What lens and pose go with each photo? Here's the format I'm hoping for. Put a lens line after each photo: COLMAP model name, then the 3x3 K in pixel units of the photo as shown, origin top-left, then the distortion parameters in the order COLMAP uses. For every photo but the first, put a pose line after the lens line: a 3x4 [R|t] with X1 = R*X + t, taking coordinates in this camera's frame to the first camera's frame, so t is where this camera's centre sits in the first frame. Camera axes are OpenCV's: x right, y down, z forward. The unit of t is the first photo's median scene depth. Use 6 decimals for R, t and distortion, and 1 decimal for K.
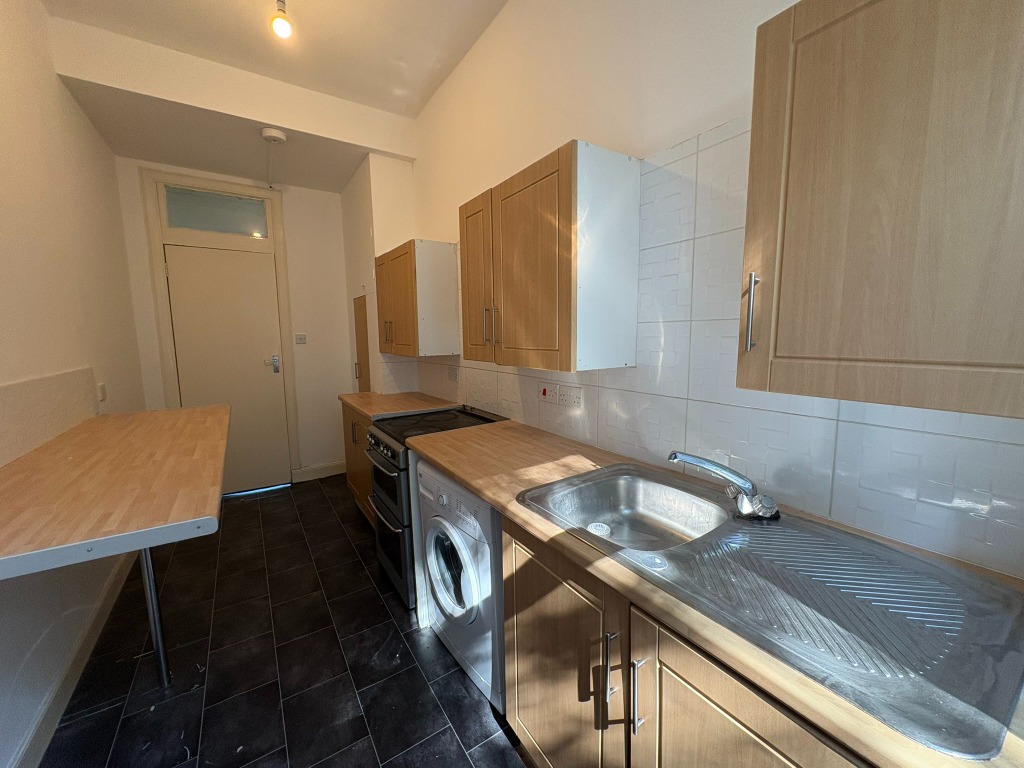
lens RADIAL K [[405.2, 0, 485.5], [0, 405.2, 379.4], [0, 0, 1]] dist [0.000321, -0.000087]
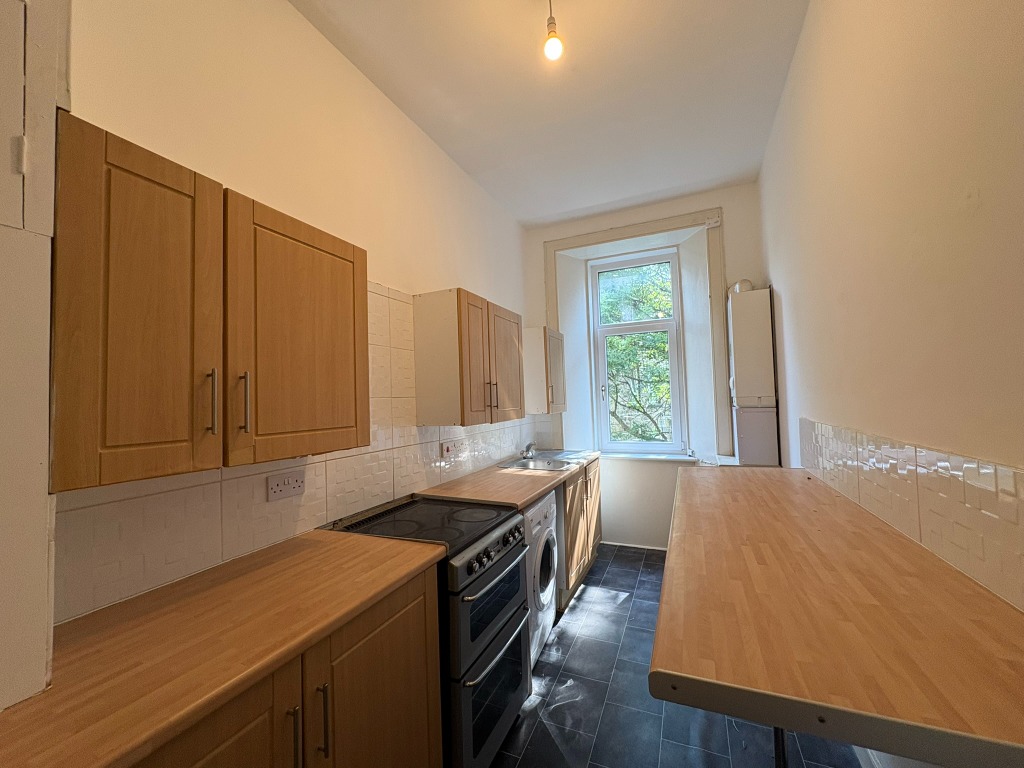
lens RADIAL K [[405.2, 0, 513.6], [0, 405.2, 385.0], [0, 0, 1]] dist [0.000321, -0.000087]
pose [[-0.579478, 0.075242, 0.811507, -1.119616], [0.141299, 0.989925, 0.009113, -0.165999], [-0.802645, 0.119946, -0.584272, 1.600153]]
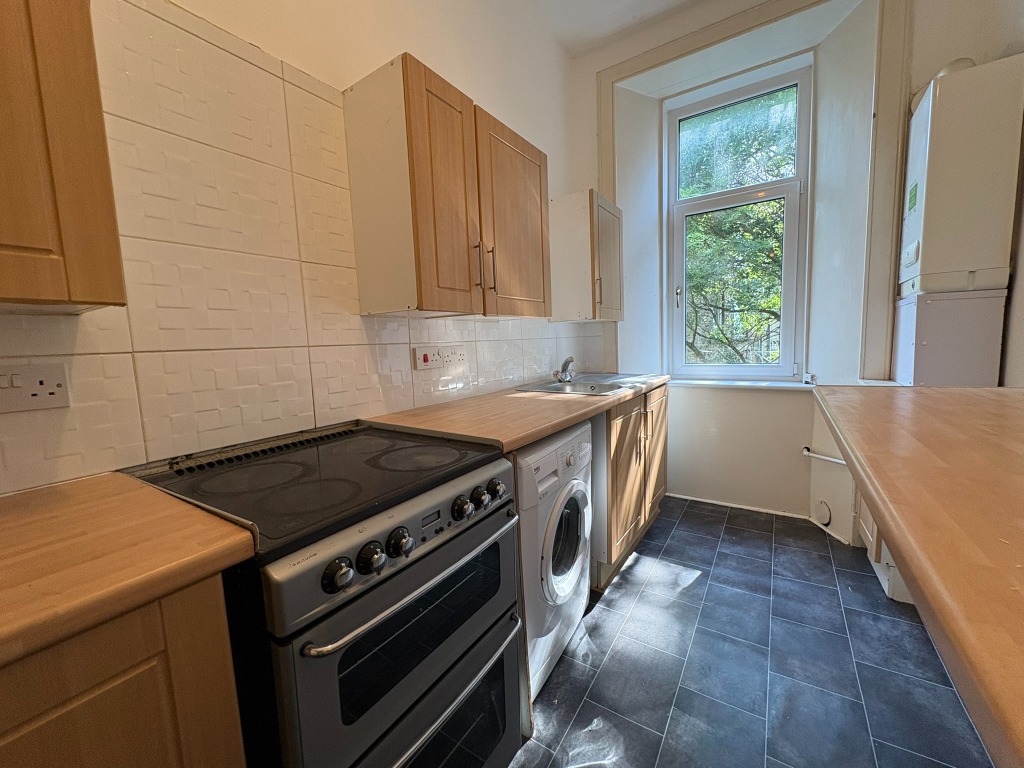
lens RADIAL K [[405.2, 0, 511.6], [0, 405.2, 384.5], [0, 0, 1]] dist [0.000321, -0.000087]
pose [[-0.429932, -0.051750, 0.901377, -0.767597], [0.154151, 0.979490, 0.129761, 0.001056], [-0.889604, 0.194736, -0.413137, 1.217435]]
